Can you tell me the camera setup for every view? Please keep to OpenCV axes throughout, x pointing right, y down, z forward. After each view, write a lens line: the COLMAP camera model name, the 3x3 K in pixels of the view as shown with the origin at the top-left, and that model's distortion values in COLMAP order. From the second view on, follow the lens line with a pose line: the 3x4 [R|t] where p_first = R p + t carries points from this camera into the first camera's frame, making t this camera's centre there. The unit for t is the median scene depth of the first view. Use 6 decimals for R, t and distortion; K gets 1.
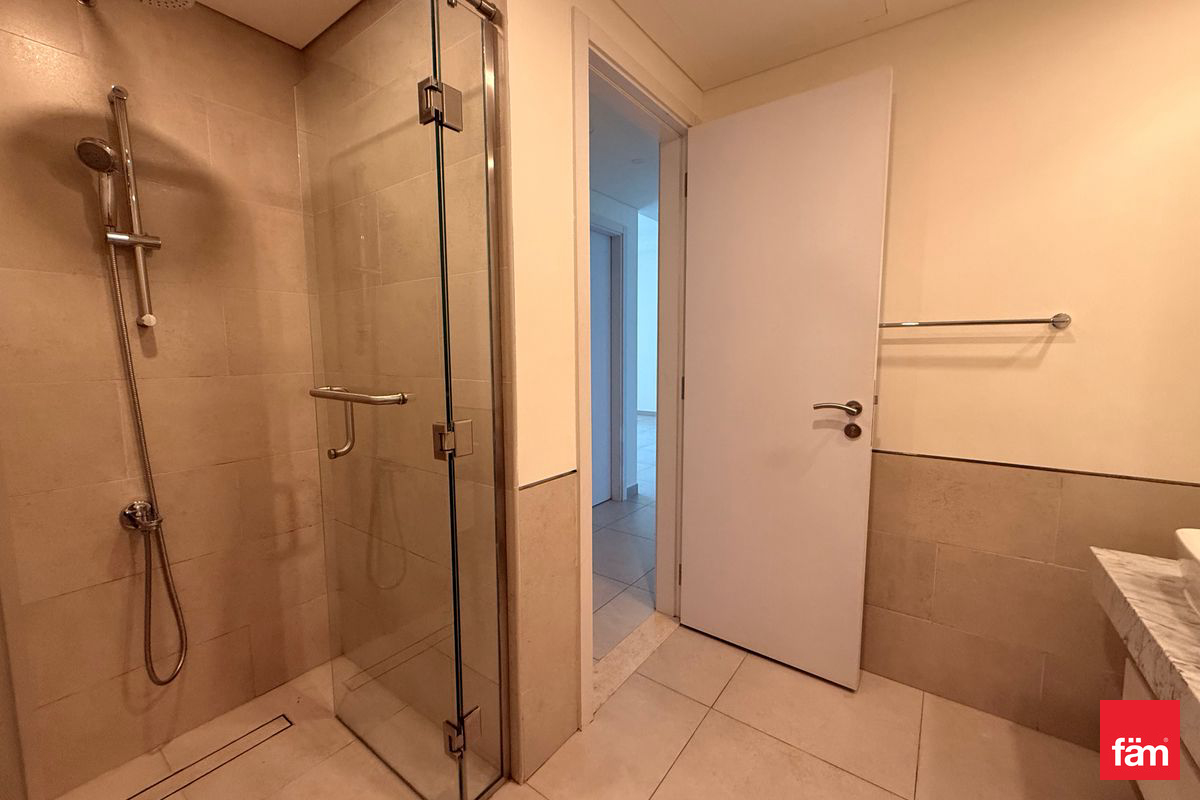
lens RADIAL K [[477.4, 0, 597.6], [0, 477.4, 399.5], [0, 0, 1]] dist [0.001456, -0.000309]
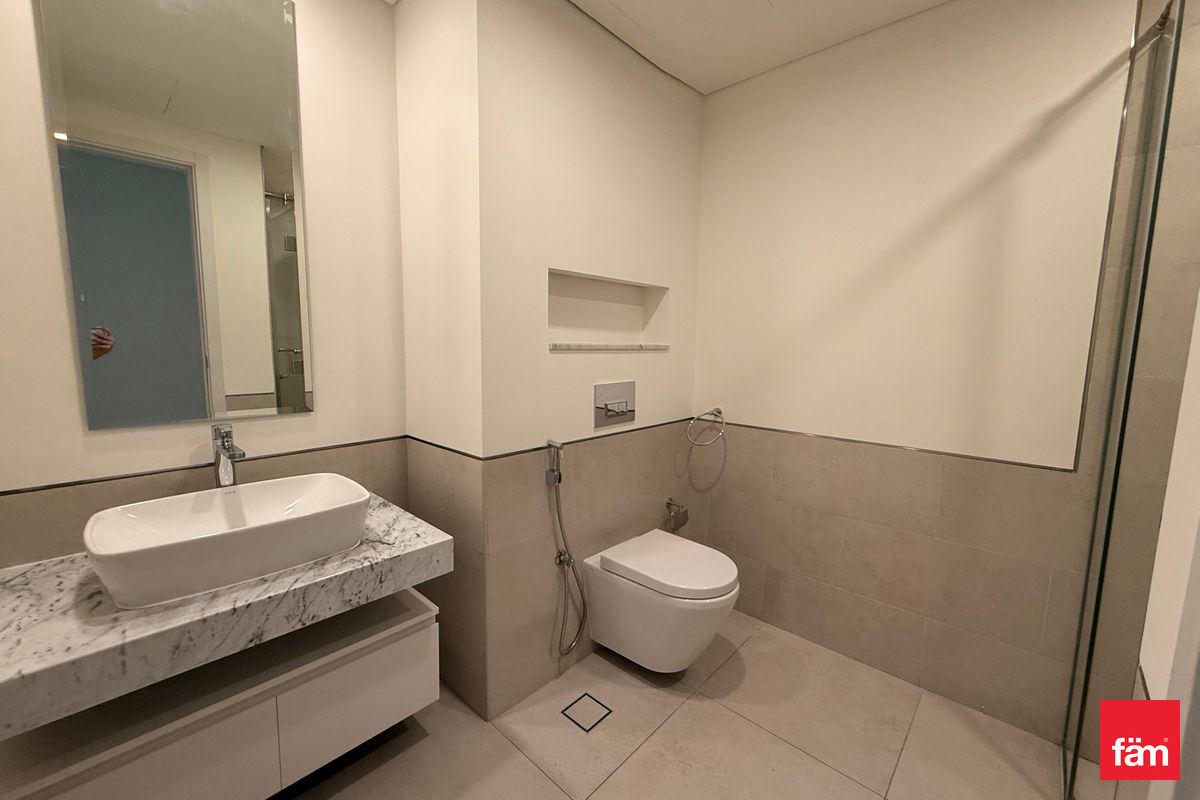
lens RADIAL K [[477.4, 0, 597.6], [0, 477.4, 399.5], [0, 0, 1]] dist [0.001456, -0.000309]
pose [[-0.993679, -0.025528, 0.109321, 0.244017], [-0.000710, 0.975211, 0.221278, -0.123432], [-0.112260, 0.219801, -0.969064, 1.252239]]
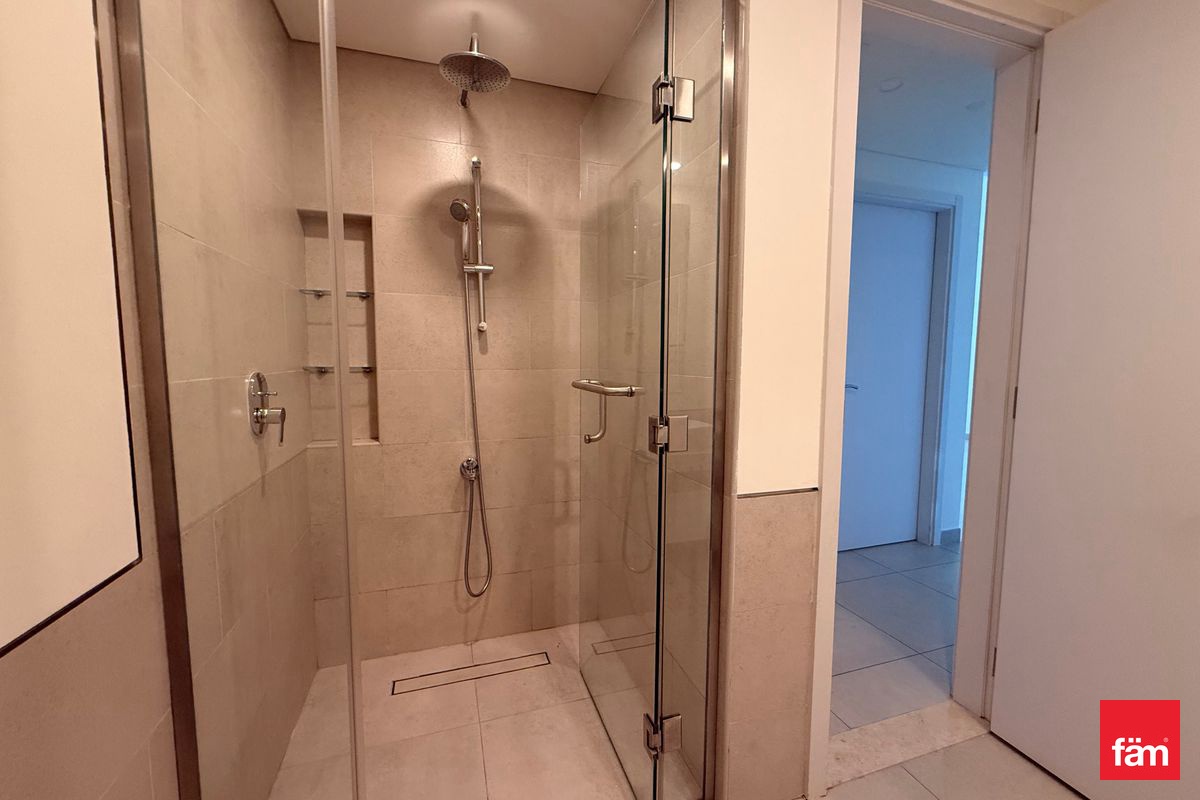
lens RADIAL K [[477.4, 0, 597.6], [0, 477.4, 399.5], [0, 0, 1]] dist [0.001456, -0.000309]
pose [[0.813691, 0.056345, -0.578561, 0.119334], [-0.066577, 0.997775, 0.003537, 0.014596], [0.577473, 0.035641, 0.815632, 0.083533]]
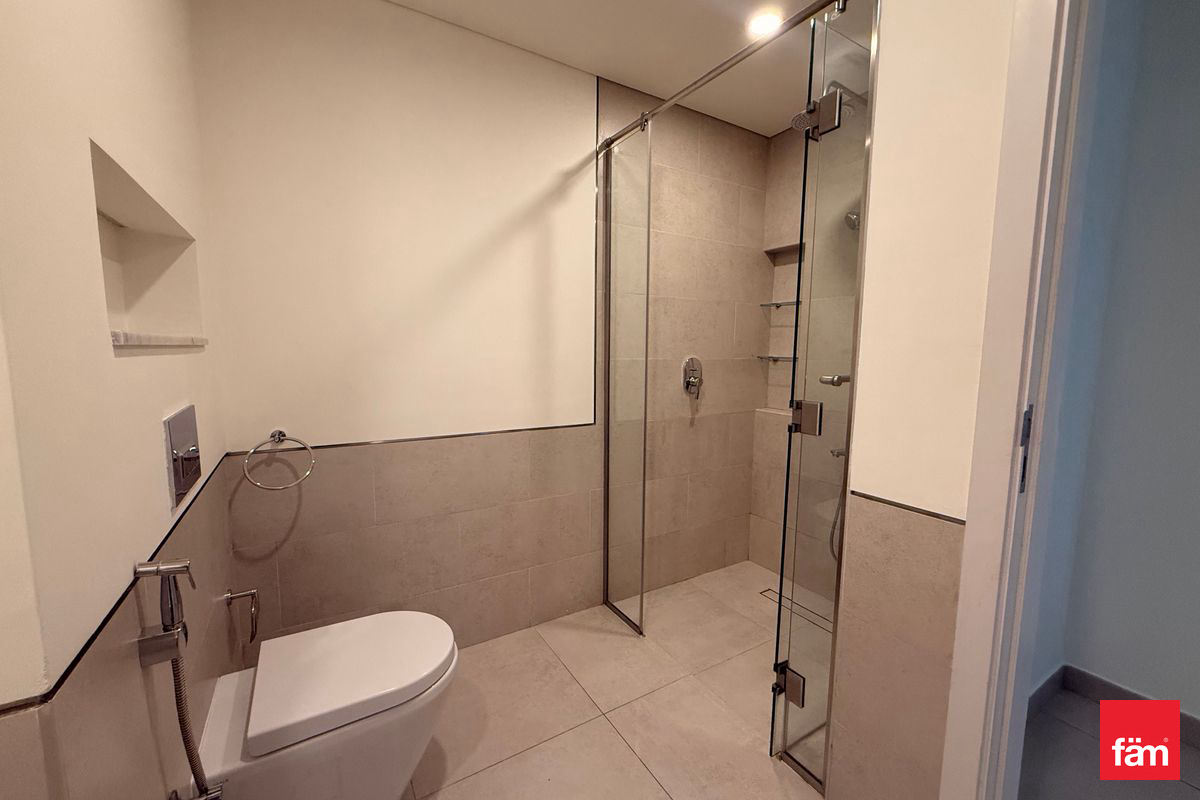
lens RADIAL K [[477.4, 0, 597.6], [0, 477.4, 399.5], [0, 0, 1]] dist [0.001456, -0.000309]
pose [[-0.380609, 0.098483, -0.919477, 0.719679], [-0.103913, 0.983460, 0.148350, -0.057514], [0.918879, 0.152009, -0.364080, 0.761754]]
